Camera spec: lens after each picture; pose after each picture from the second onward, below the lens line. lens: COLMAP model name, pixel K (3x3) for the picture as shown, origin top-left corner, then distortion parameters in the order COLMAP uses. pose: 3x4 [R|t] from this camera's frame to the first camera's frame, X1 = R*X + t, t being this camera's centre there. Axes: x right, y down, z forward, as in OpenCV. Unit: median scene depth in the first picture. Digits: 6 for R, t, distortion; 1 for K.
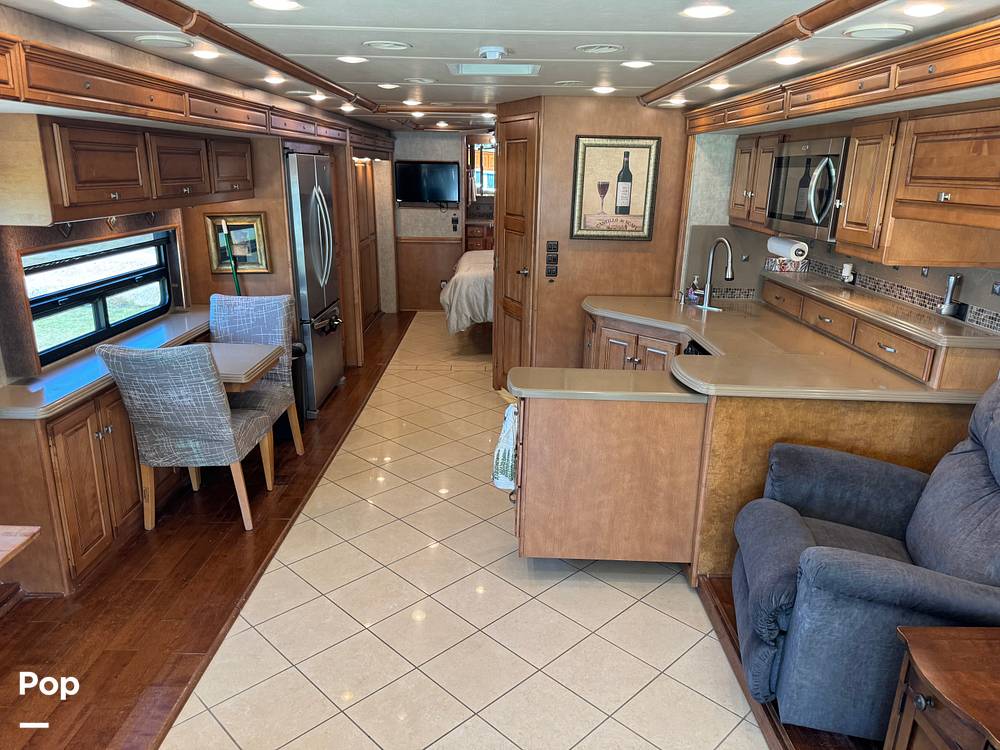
lens RADIAL K [[708.7, 0, 500.0], [0, 708.7, 375.0], [0, 0, 1]] dist [0.002399, -0.003582]
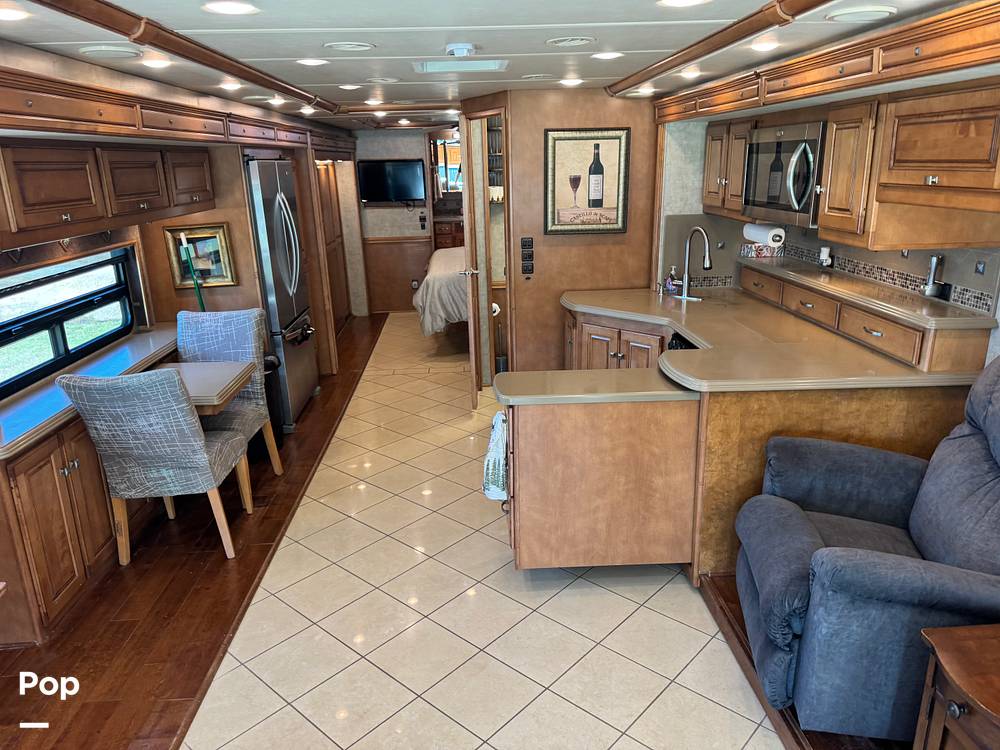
lens RADIAL K [[709.1, 0, 503.8], [0, 709.1, 369.1], [0, 0, 1]] dist [-0.001855, 0.000057]
pose [[0.997401, -0.057313, 0.043657, -0.016350], [0.057213, 0.998356, 0.003543, -0.019986], [-0.043789, -0.001037, 0.999040, 0.032925]]
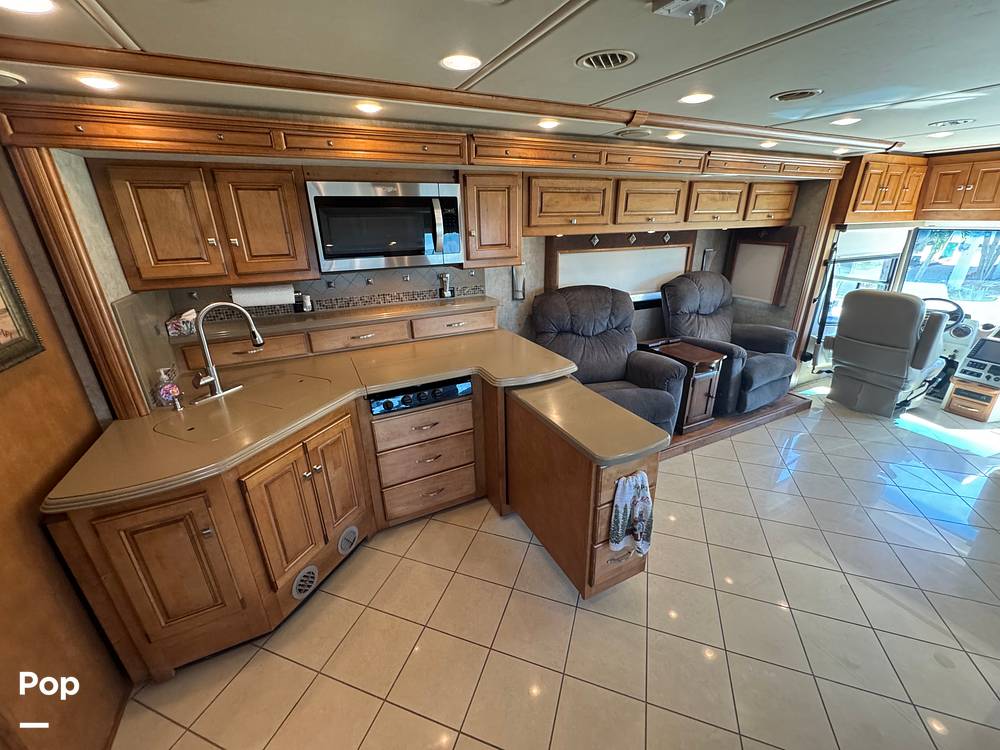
lens RADIAL K [[398.8, 0, 500.0], [0, 398.8, 375.0], [0, 0, 1]] dist [-0.018642, -0.000027]
pose [[-0.434522, -0.339483, 0.834232, -0.291443], [0.258379, 0.840325, 0.476543, -0.352481], [-0.862804, 0.422617, -0.277424, 1.239425]]
